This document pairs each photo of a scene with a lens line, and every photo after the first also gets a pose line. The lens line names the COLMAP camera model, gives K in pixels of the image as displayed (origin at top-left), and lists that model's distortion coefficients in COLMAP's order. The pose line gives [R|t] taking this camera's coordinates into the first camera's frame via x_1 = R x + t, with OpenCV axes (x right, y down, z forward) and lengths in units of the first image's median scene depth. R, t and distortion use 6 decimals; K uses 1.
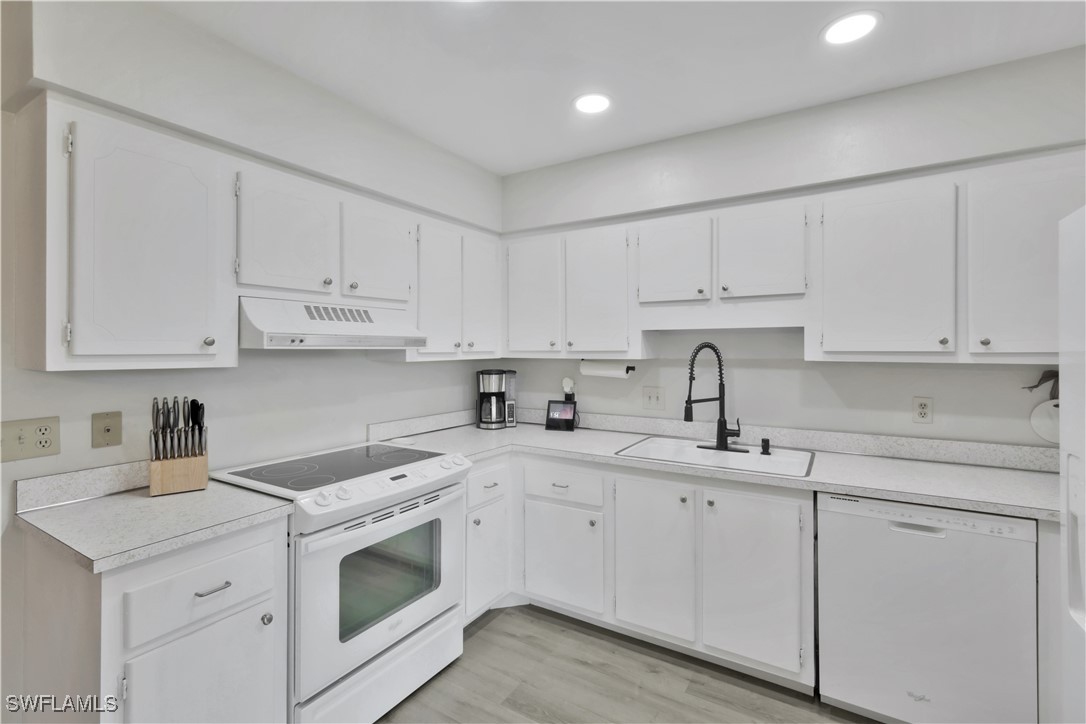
lens RADIAL K [[481.2, 0, 546.8], [0, 481.2, 346.9], [0, 0, 1]] dist [-0.000532, -0.000090]
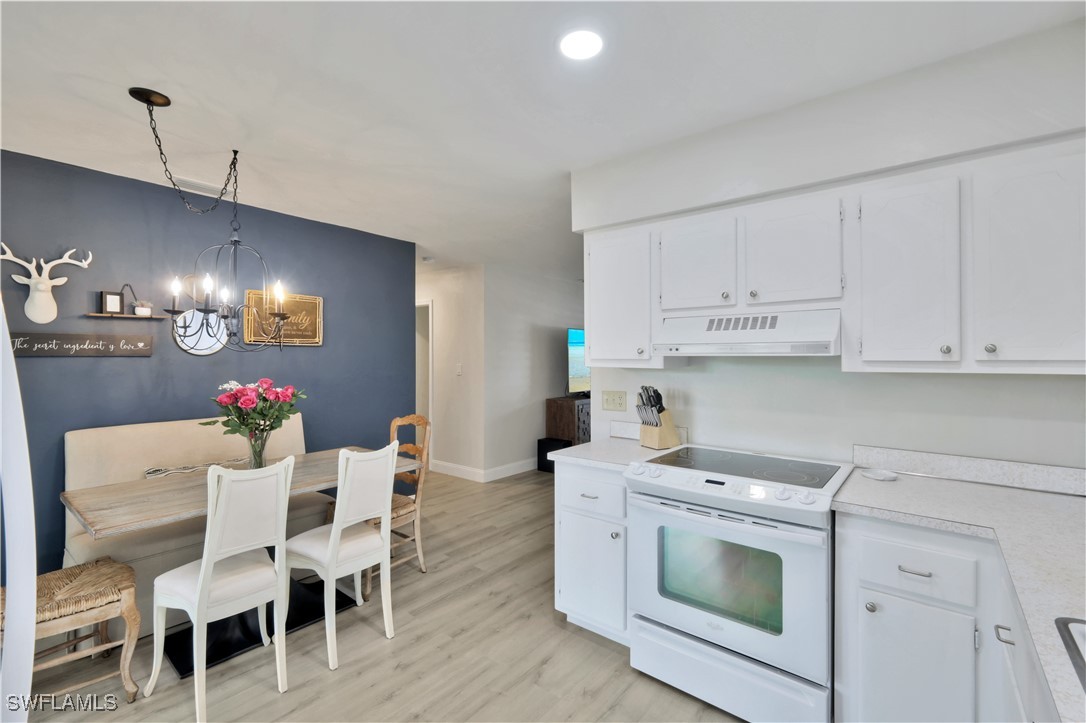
lens RADIAL K [[479.4, 0, 543.1], [0, 479.4, 354.5], [0, 0, 1]] dist [0.009403, -0.000111]
pose [[-0.129646, 0.000598, -0.991560, 0.741493], [0.004747, 0.999989, -0.000018, -0.001084], [0.991549, -0.004709, -0.129647, 0.767744]]
